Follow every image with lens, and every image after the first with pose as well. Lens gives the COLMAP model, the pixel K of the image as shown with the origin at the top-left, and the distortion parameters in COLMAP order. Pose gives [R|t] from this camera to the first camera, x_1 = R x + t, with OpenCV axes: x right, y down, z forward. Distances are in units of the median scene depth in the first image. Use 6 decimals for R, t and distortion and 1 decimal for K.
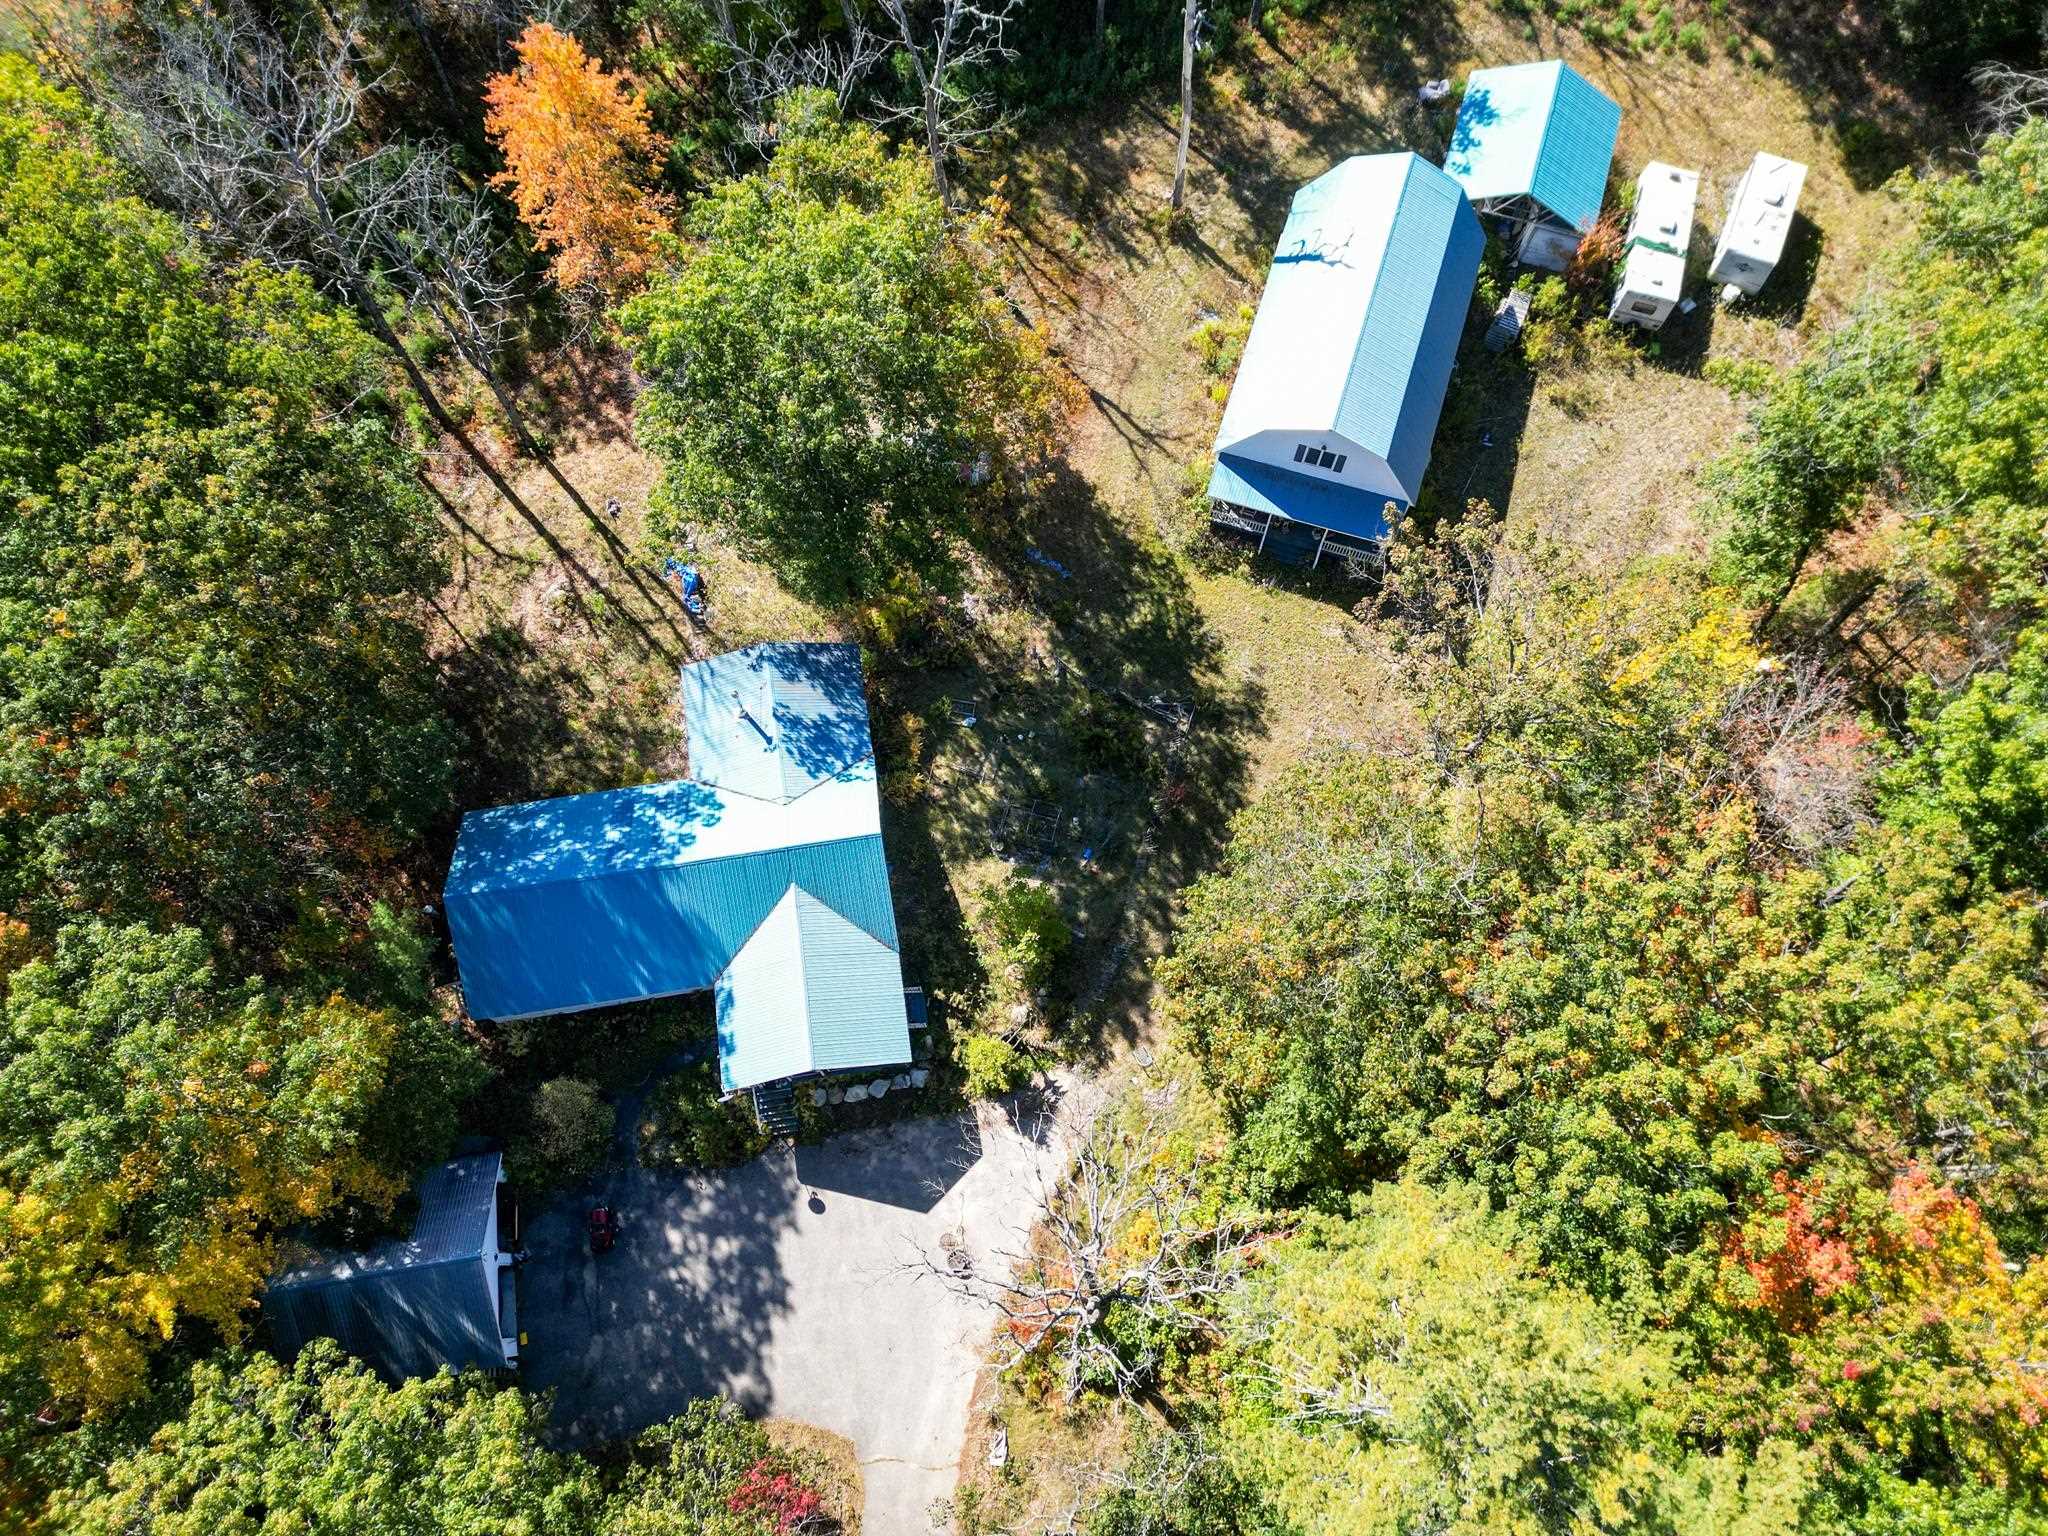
lens RADIAL K [[1465.6, 0, 1026.1], [0, 1465.6, 775.7], [0, 0, 1]] dist [0.021637, -0.027412]
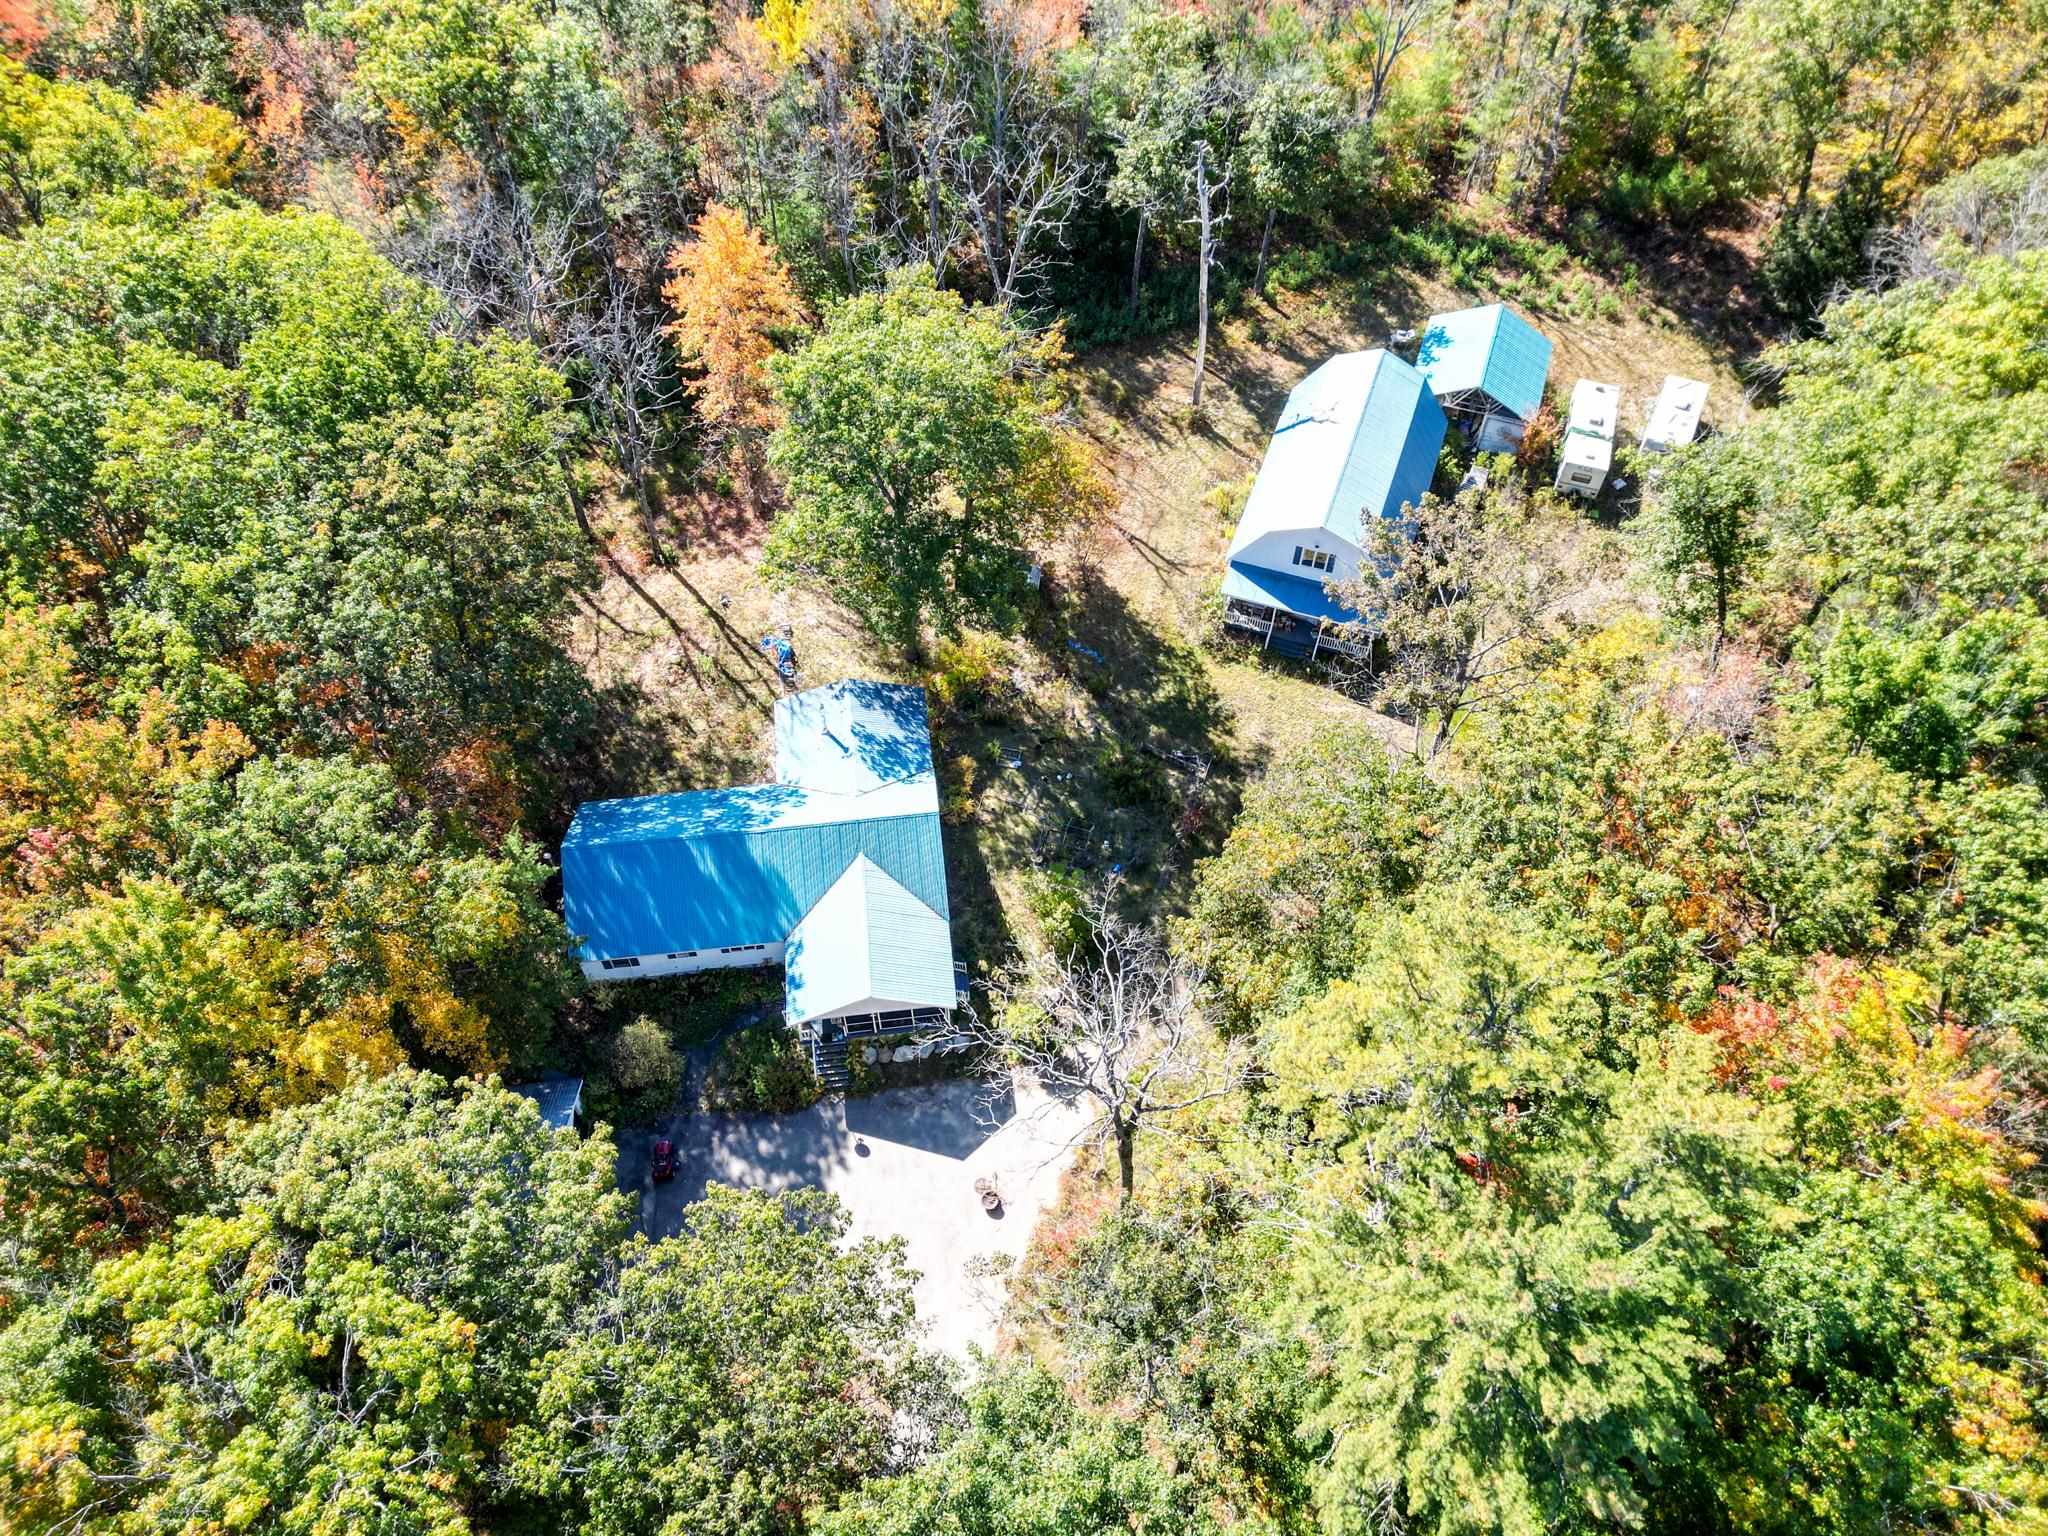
lens RADIAL K [[1465.6, 0, 1022.6], [0, 1465.6, 762.7], [0, 0, 1]] dist [0.021637, -0.027412]
pose [[0.999294, 0.027134, -0.026000, -0.003484], [-0.033575, 0.955419, -0.293339, 0.296147], [0.016882, 0.294005, 0.955655, -0.104810]]
